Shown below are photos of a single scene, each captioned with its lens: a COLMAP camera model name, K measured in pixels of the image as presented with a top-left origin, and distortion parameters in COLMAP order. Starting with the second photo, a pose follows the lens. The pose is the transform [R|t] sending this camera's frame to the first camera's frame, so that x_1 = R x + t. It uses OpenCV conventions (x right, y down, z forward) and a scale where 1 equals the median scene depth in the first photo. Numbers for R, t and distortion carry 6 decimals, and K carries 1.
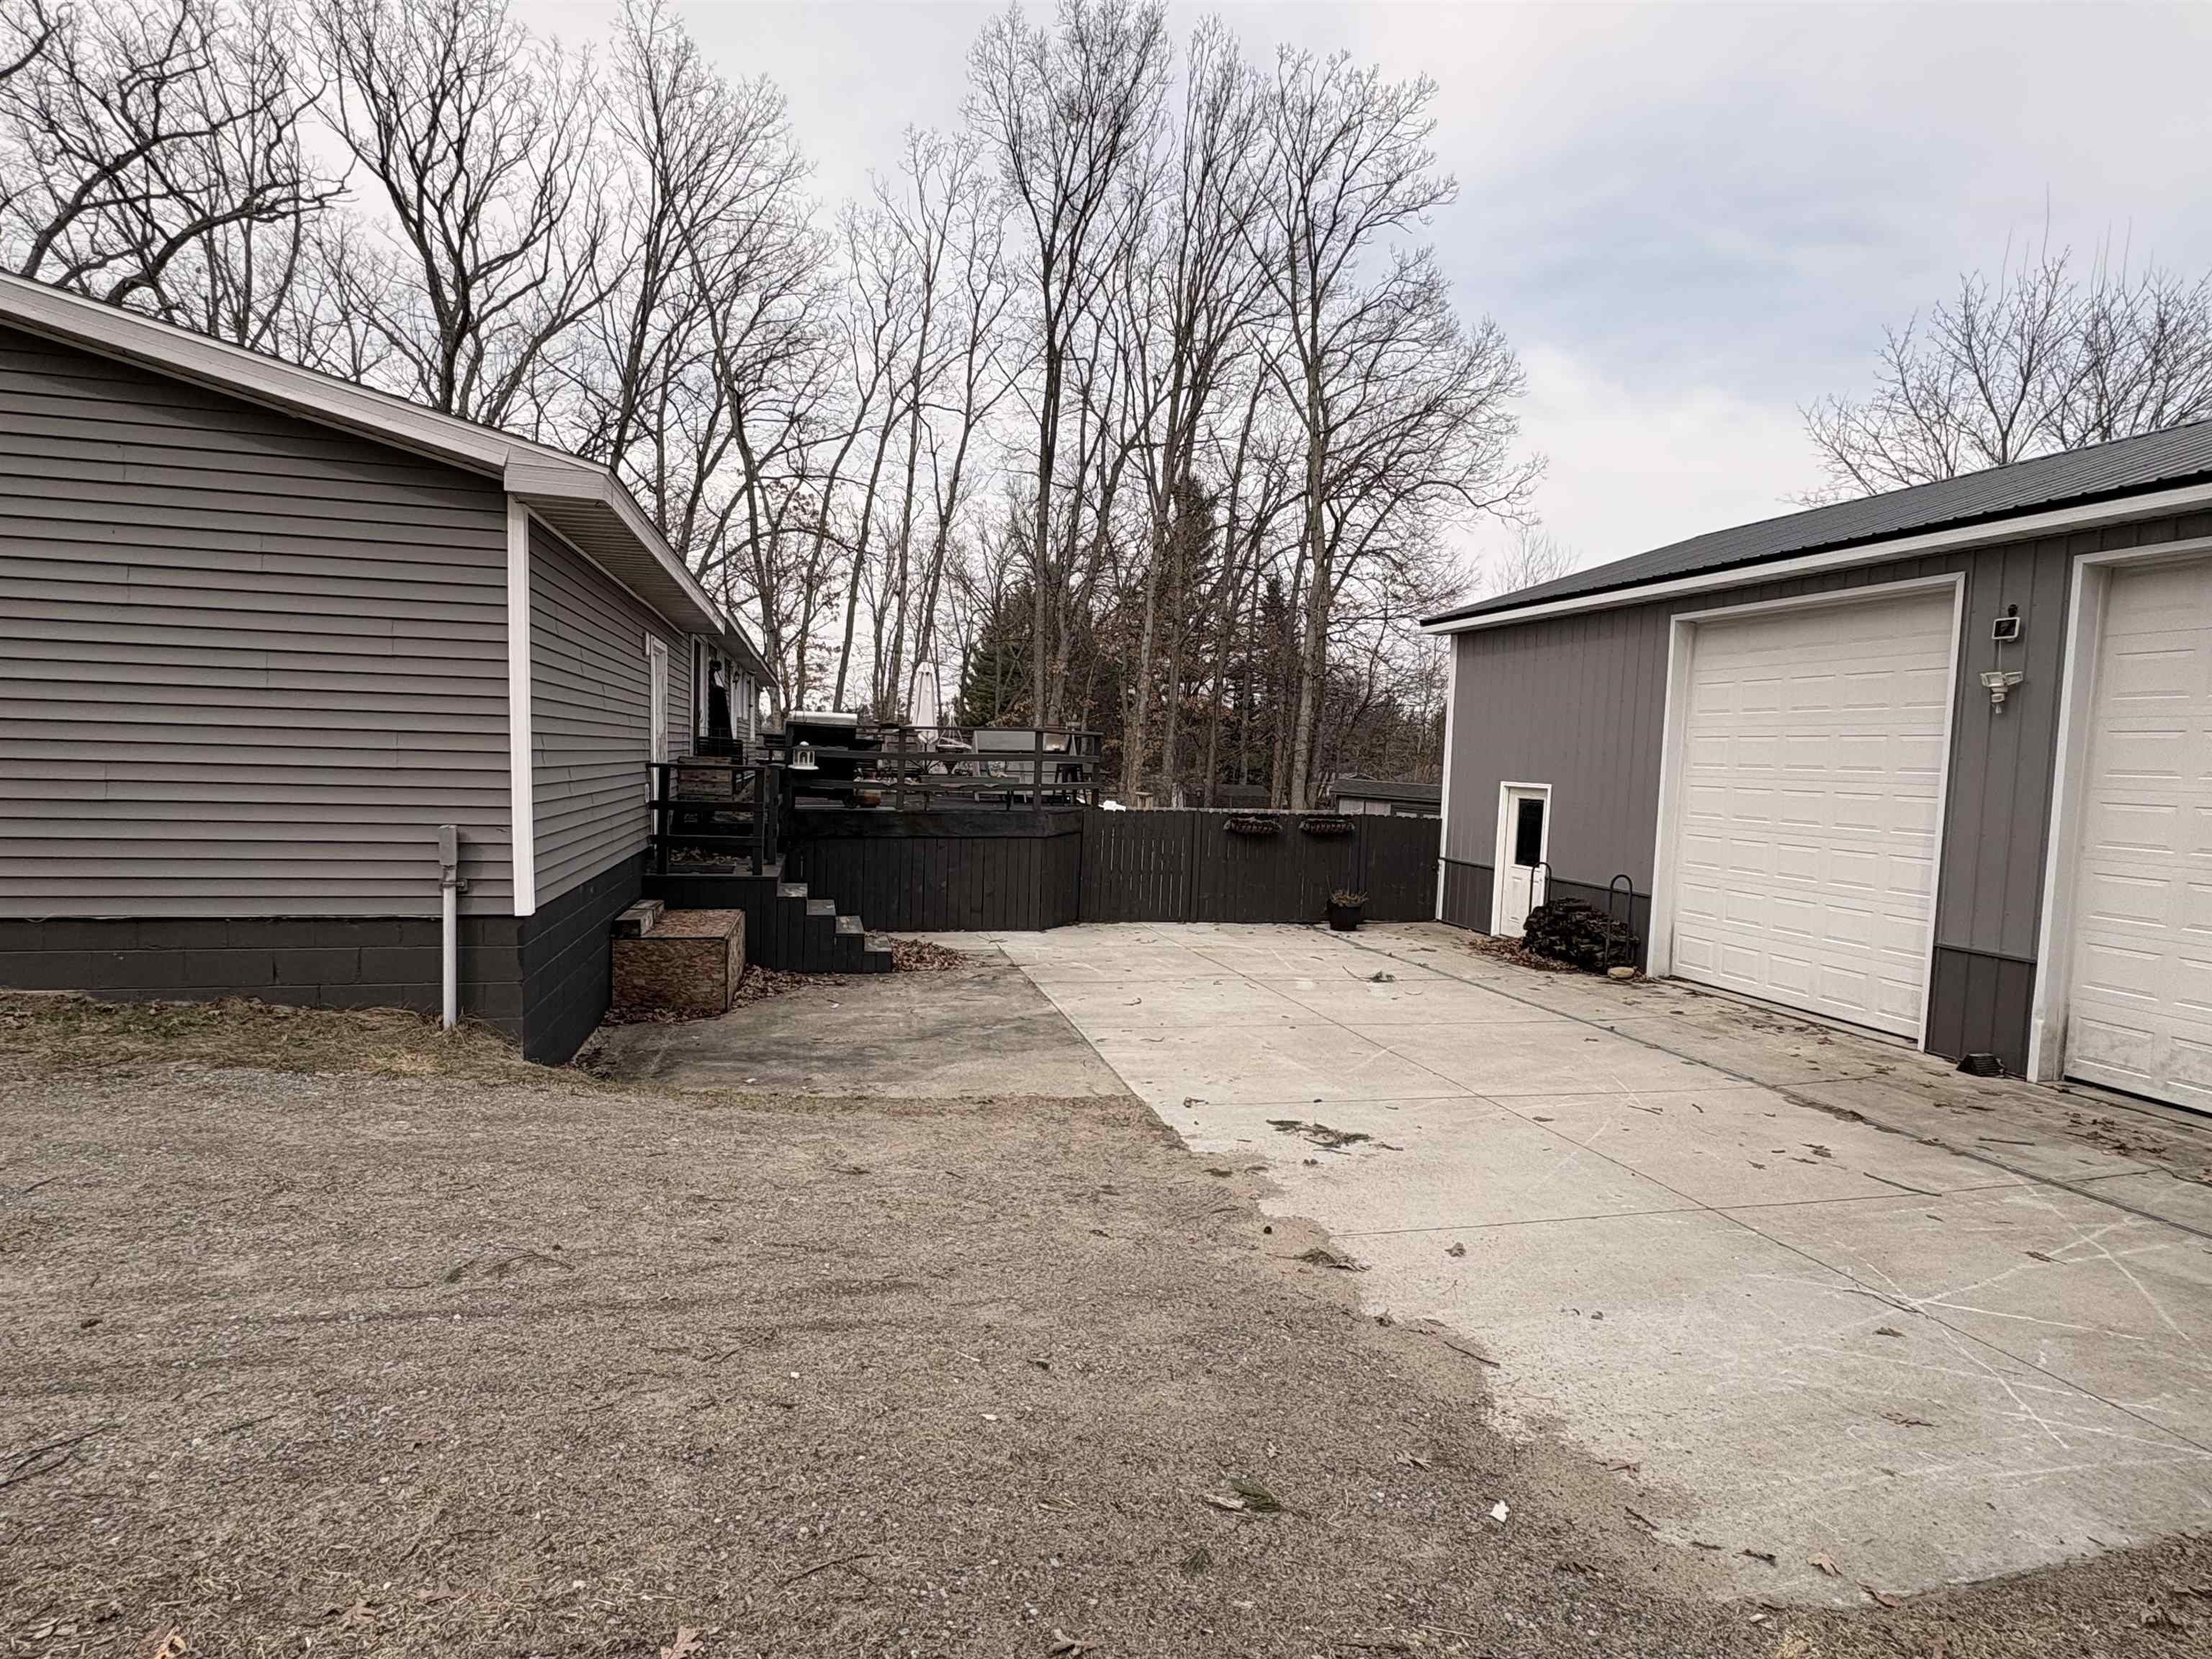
lens RADIAL K [[1137.6, 0, 1096.2], [0, 1137.6, 832.2], [0, 0, 1]] dist [-0.003985, 0.001896]
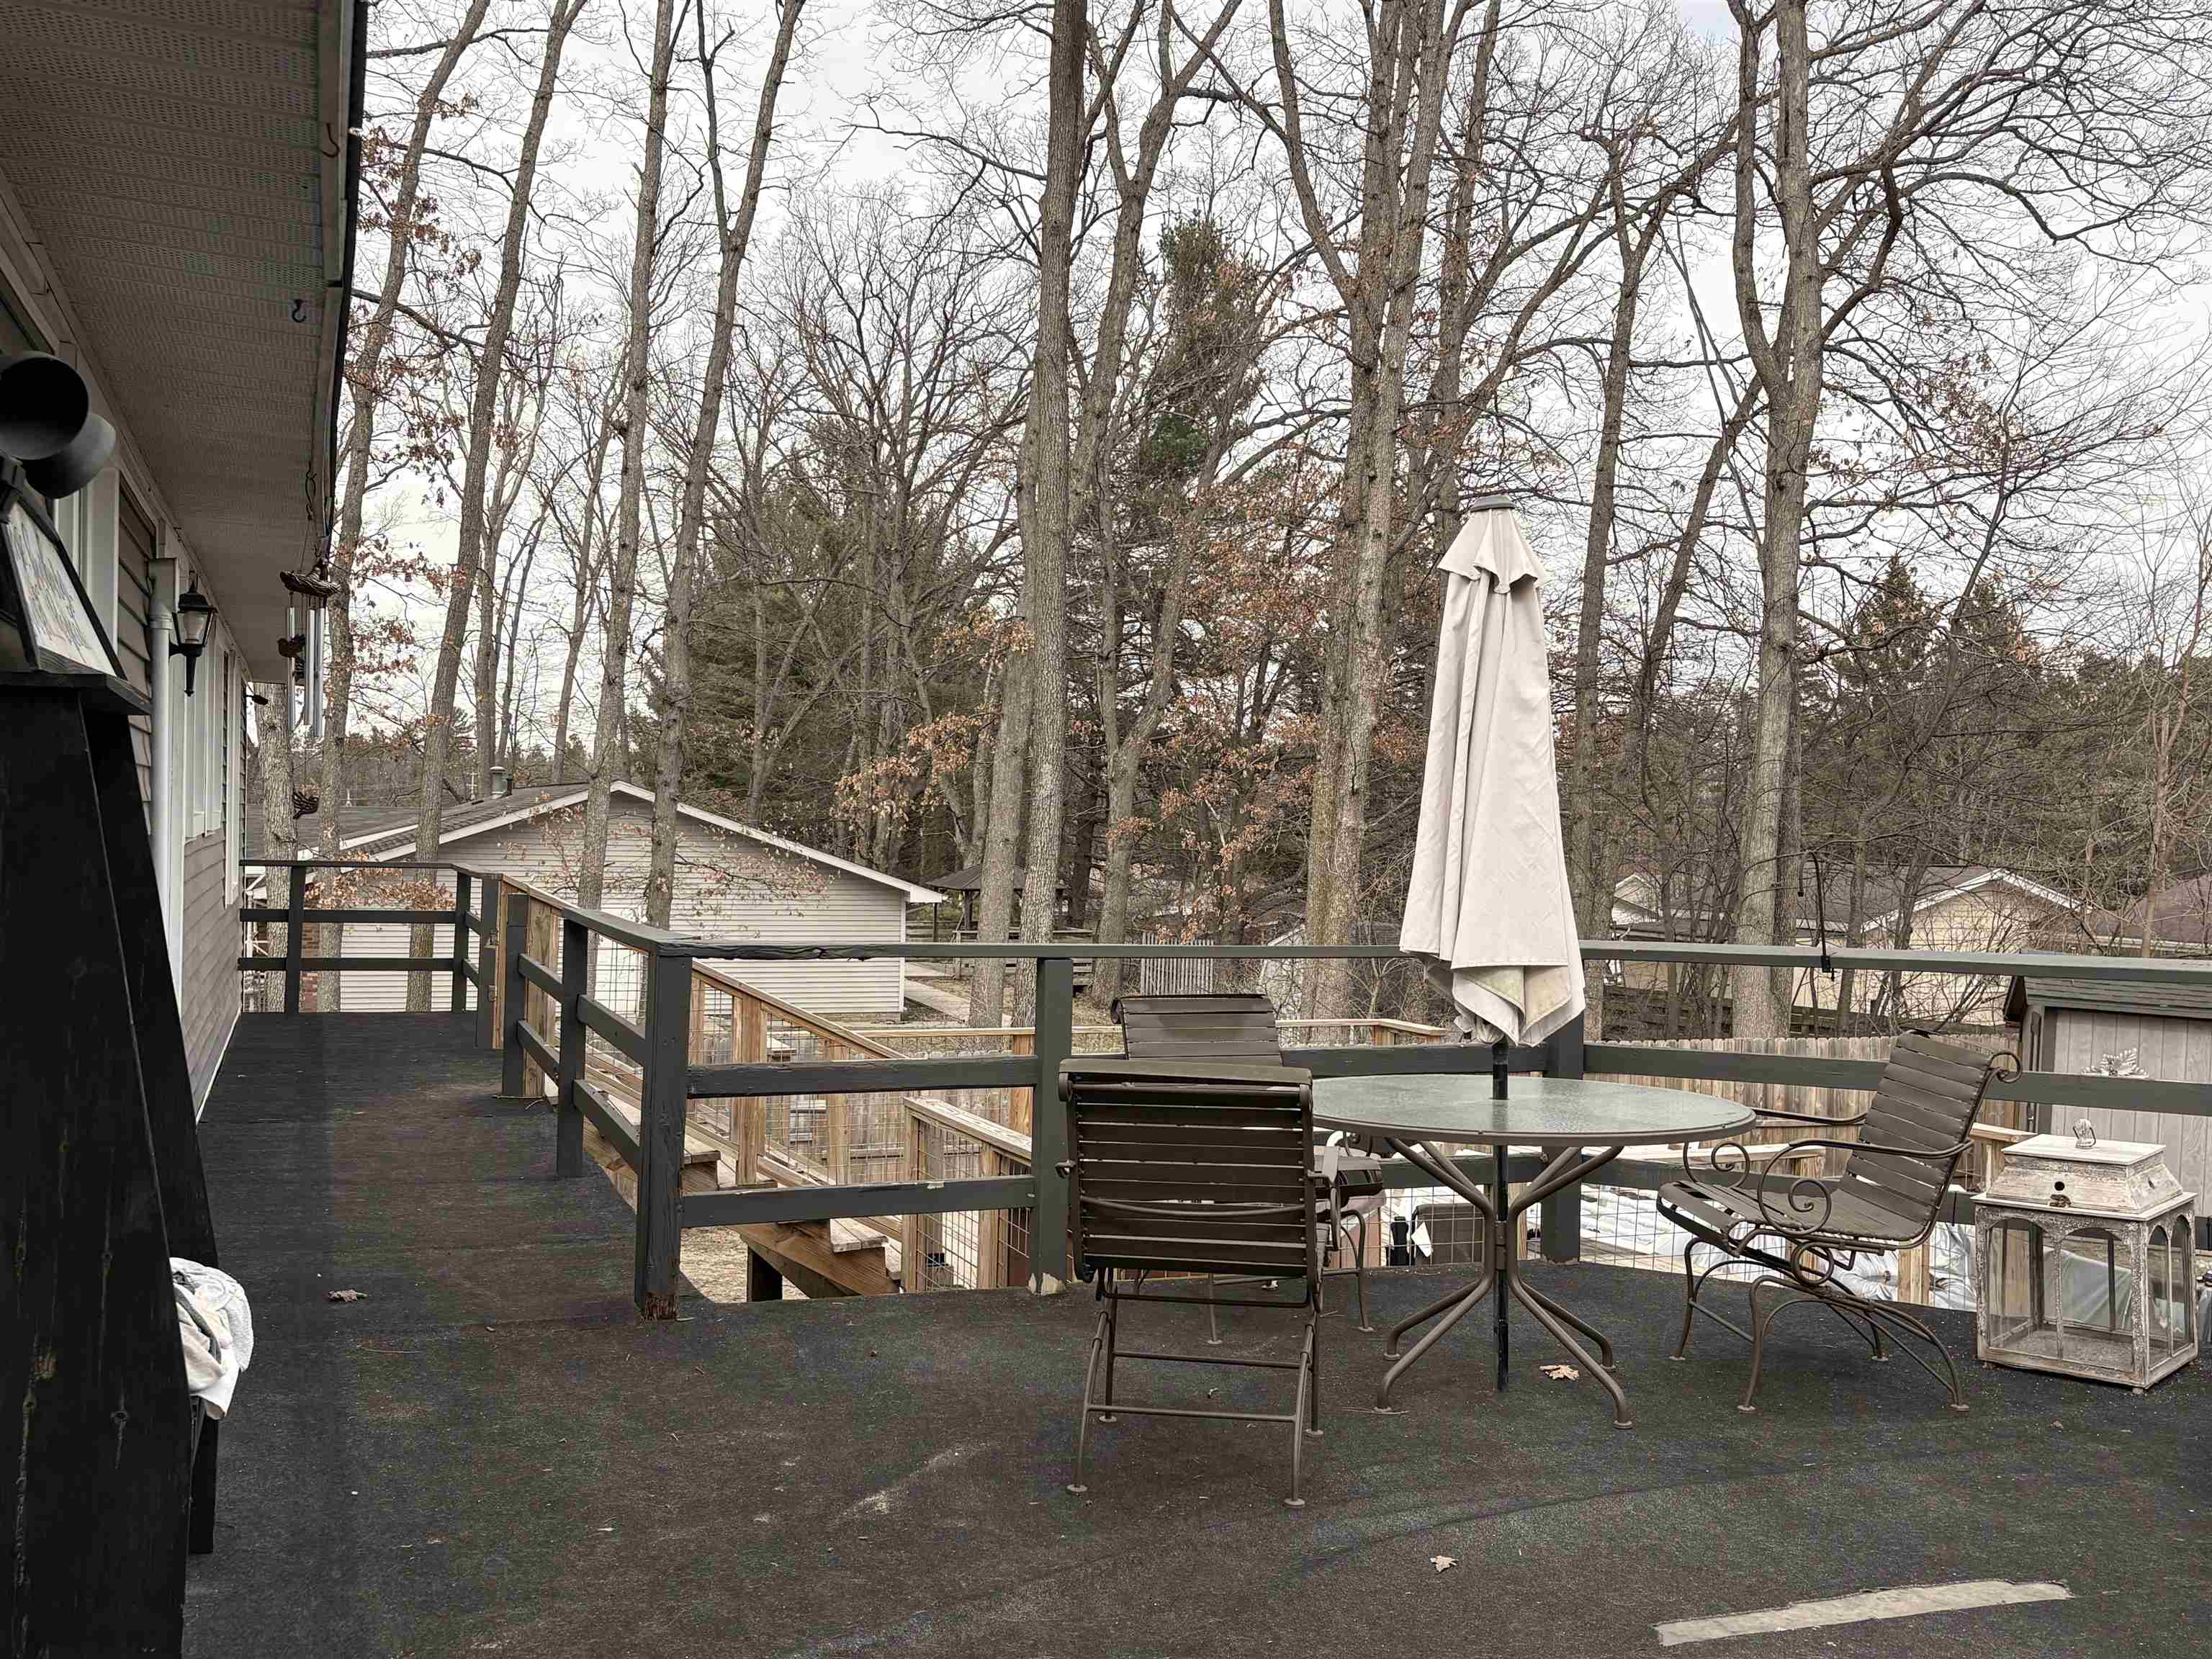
lens RADIAL K [[2153.9, 0, 1106.0], [0, 2153.9, 829.5], [0, 0, 1]] dist [0.008748, 0.003656]
pose [[0.993073, -0.011701, 0.116911, -0.097517], [0.018821, 0.998022, -0.059984, -0.037472], [-0.115978, 0.061769, 0.991329, 0.297449]]
